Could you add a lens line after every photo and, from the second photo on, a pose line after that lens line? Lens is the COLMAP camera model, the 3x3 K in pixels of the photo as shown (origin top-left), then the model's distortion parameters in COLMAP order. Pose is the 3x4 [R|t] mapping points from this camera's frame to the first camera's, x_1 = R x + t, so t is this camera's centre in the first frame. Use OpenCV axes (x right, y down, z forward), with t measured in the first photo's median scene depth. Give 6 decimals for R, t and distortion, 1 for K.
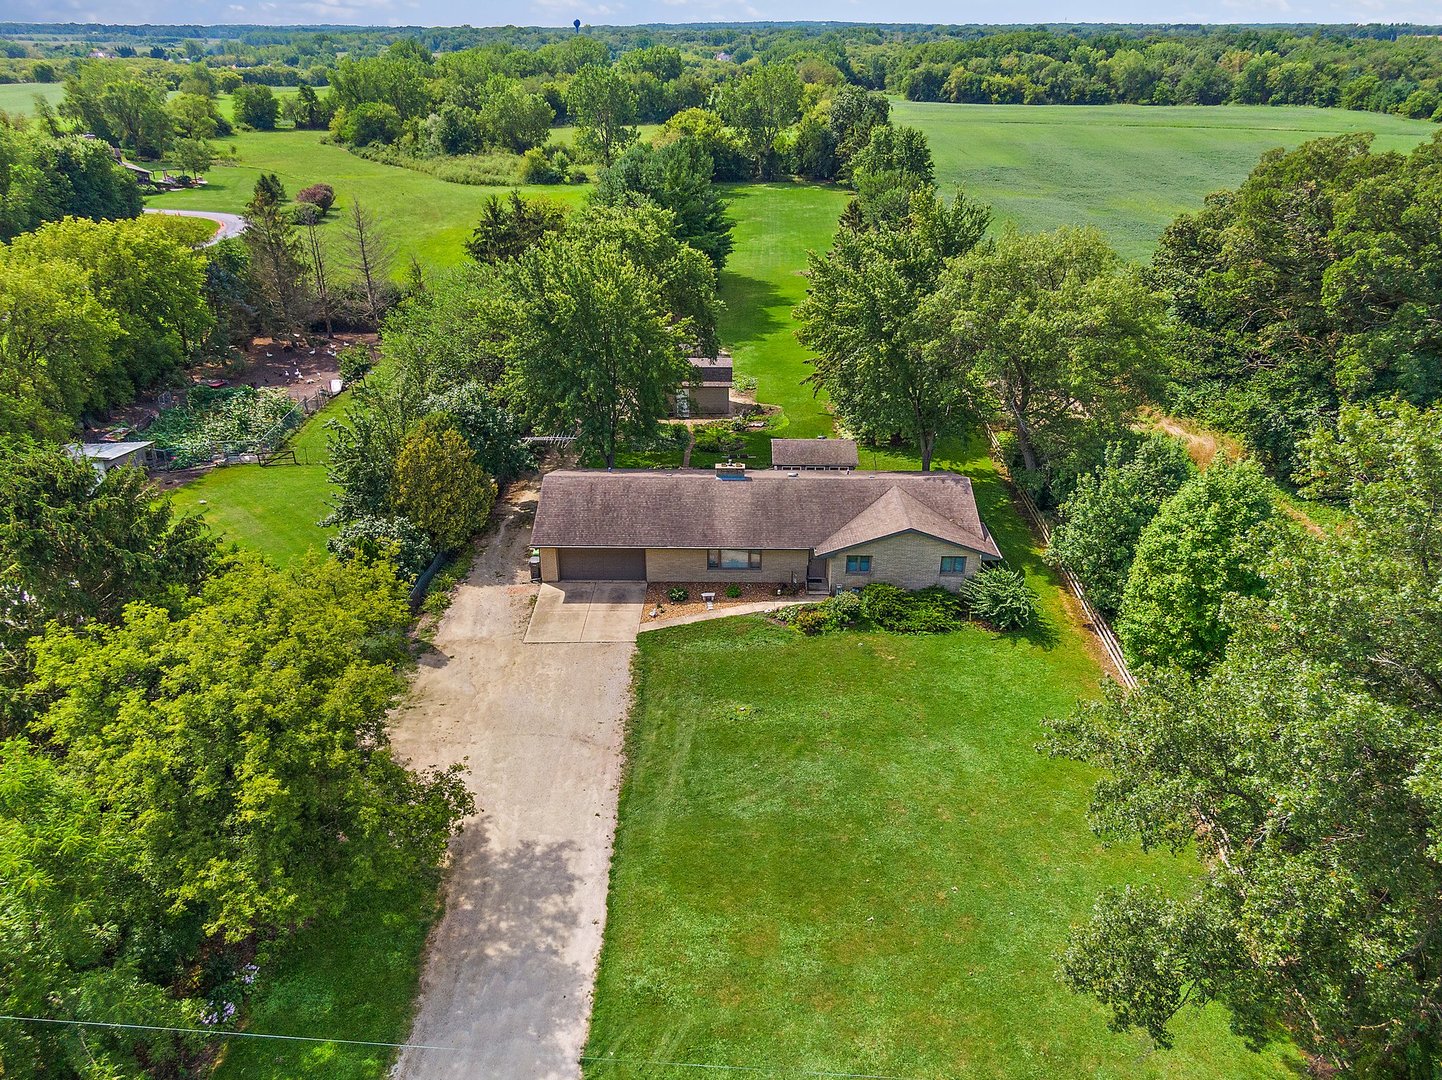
lens RADIAL K [[1047.0, 0, 723.8], [0, 1047.0, 504.6], [0, 0, 1]] dist [0.003872, -0.001527]
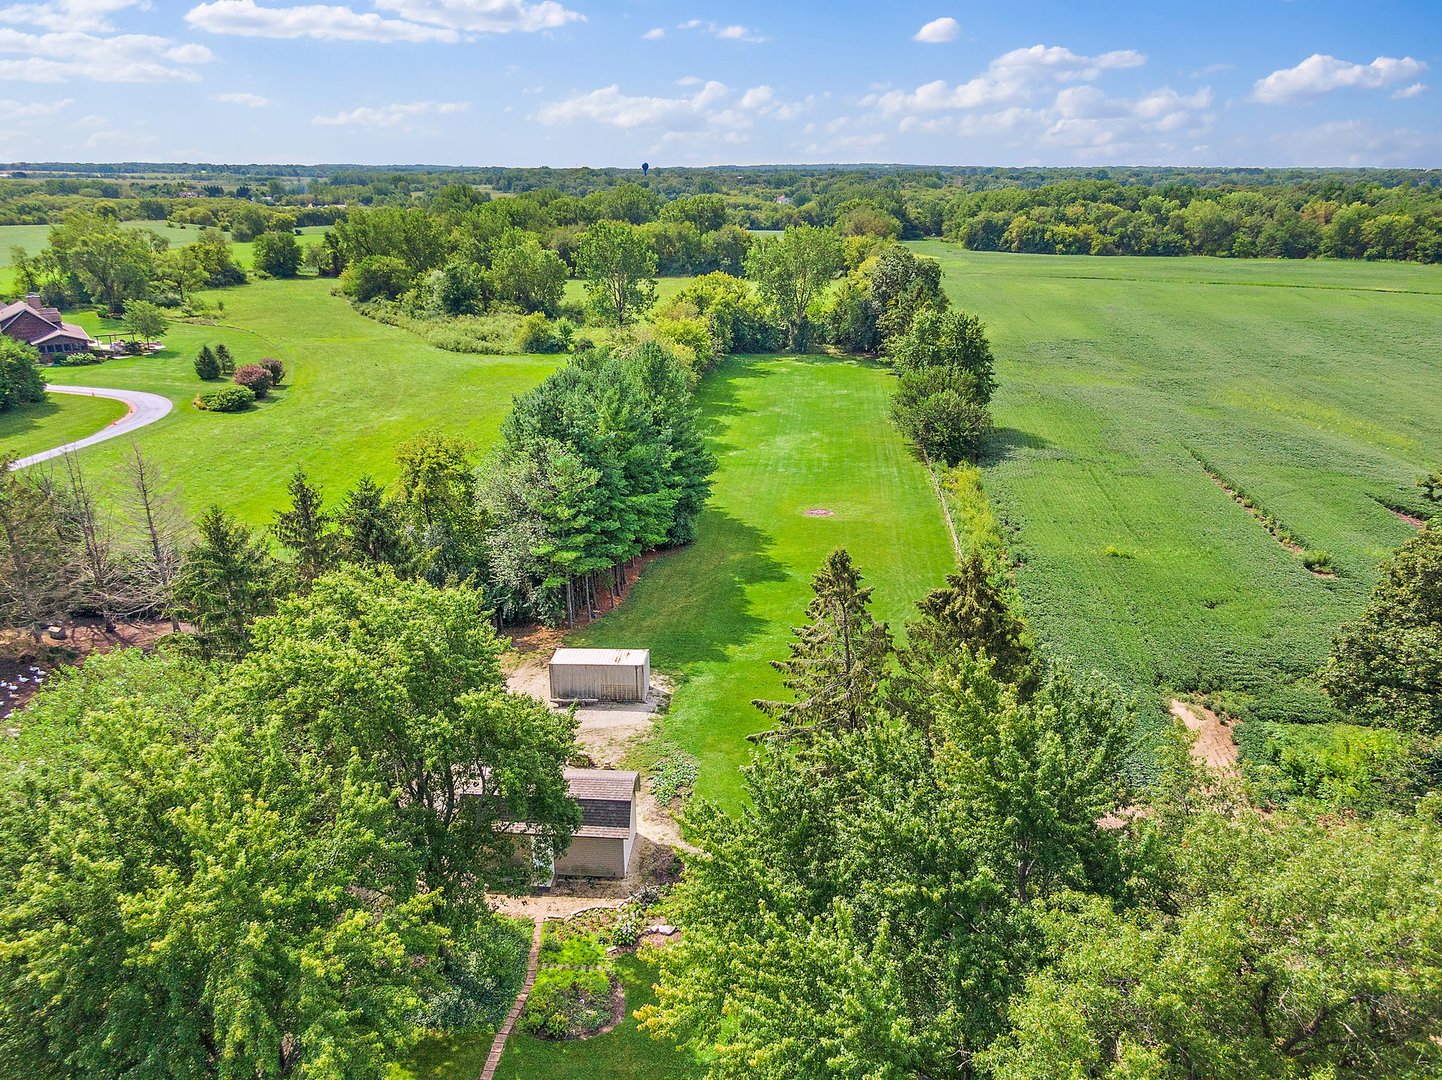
lens RADIAL K [[1030.1, 0, 726.8], [0, 1030.1, 500.4], [0, 0, 1]] dist [0.031084, -0.042800]
pose [[0.998150, 0.022368, -0.056541, 0.091306], [-0.028794, 0.992886, -0.115533, -0.239698], [0.053555, 0.116948, 0.991693, 0.449718]]
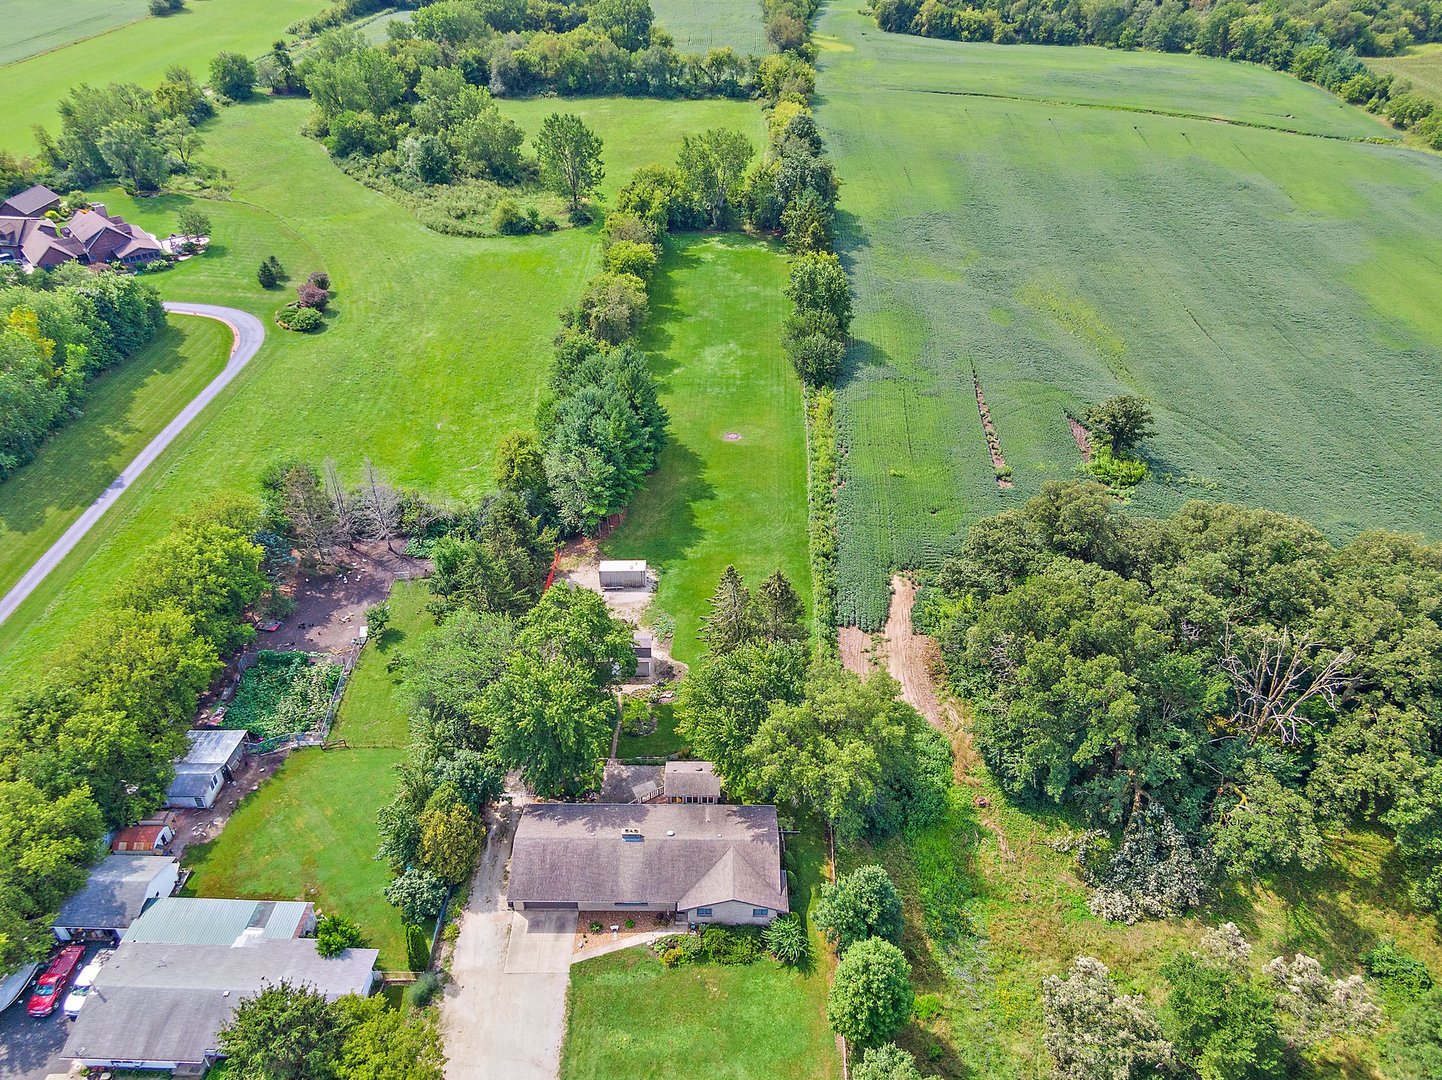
lens RADIAL K [[1068.6, 0, 722.8], [0, 1068.6, 476.2], [0, 0, 1]] dist [0.035321, -0.055361]
pose [[0.999971, 0.000395, 0.007575, 0.097087], [-0.001458, 0.990035, 0.140815, -0.582459], [-0.007444, -0.140822, 0.990007, -0.398455]]
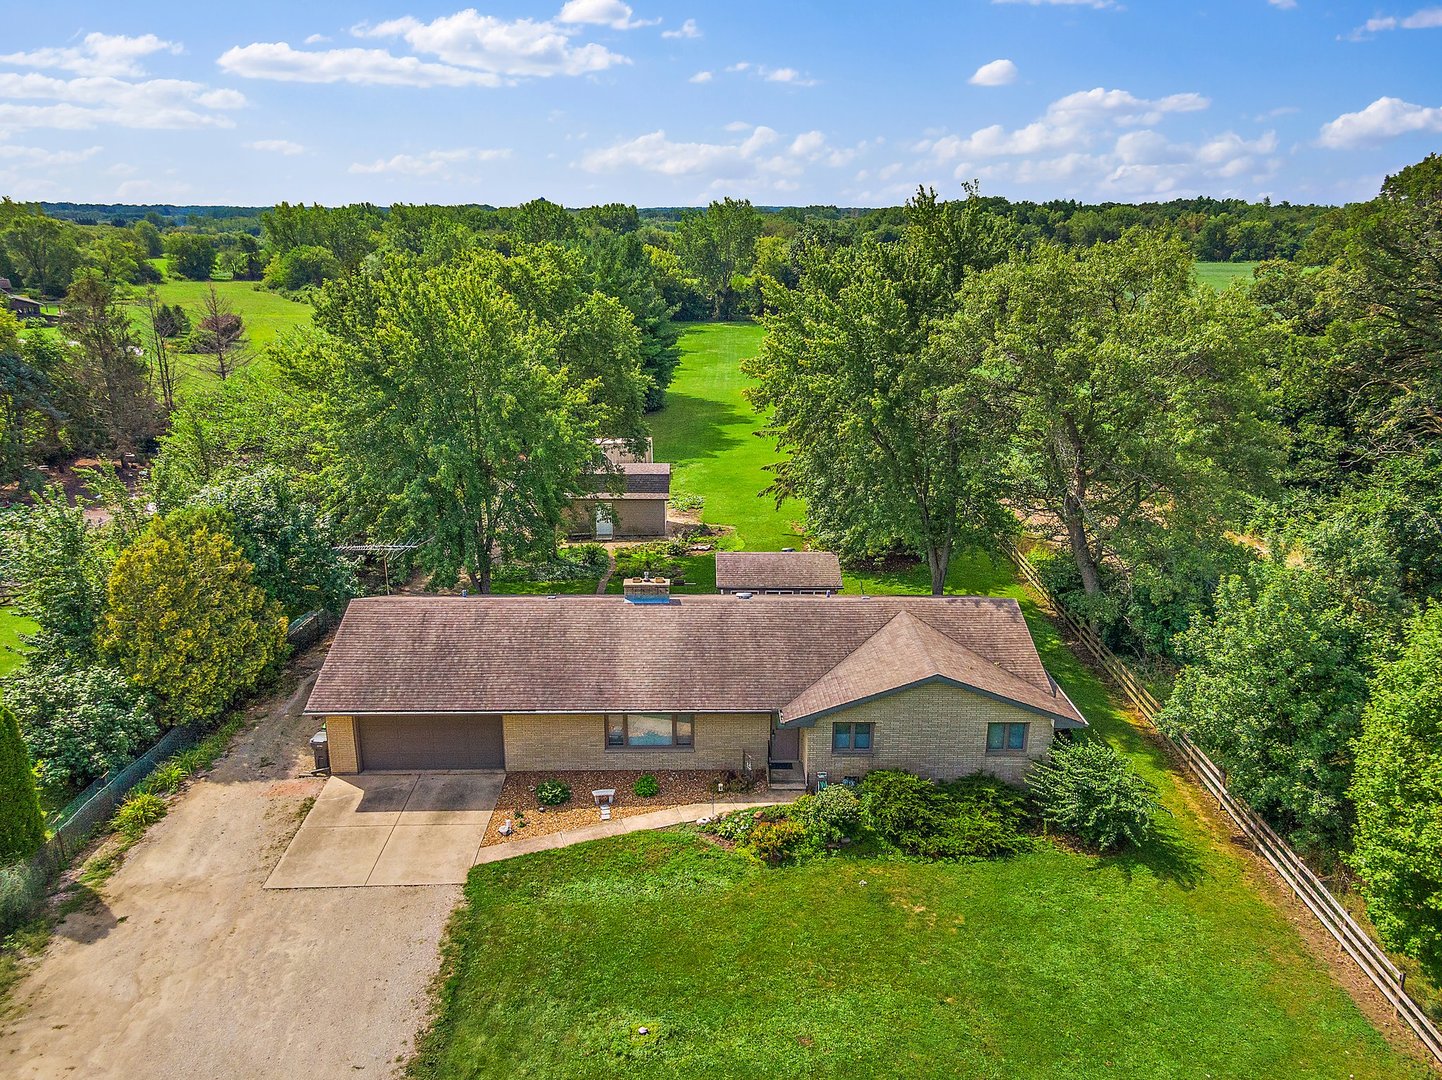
lens RADIAL K [[1068.6, 0, 722.8], [0, 1068.6, 476.2], [0, 0, 1]] dist [0.035321, -0.055361]
pose [[0.999473, -0.003419, 0.032286, 0.022924], [0.009363, 0.982546, -0.185783, 0.015311], [-0.031087, 0.185987, 0.982060, 0.244472]]
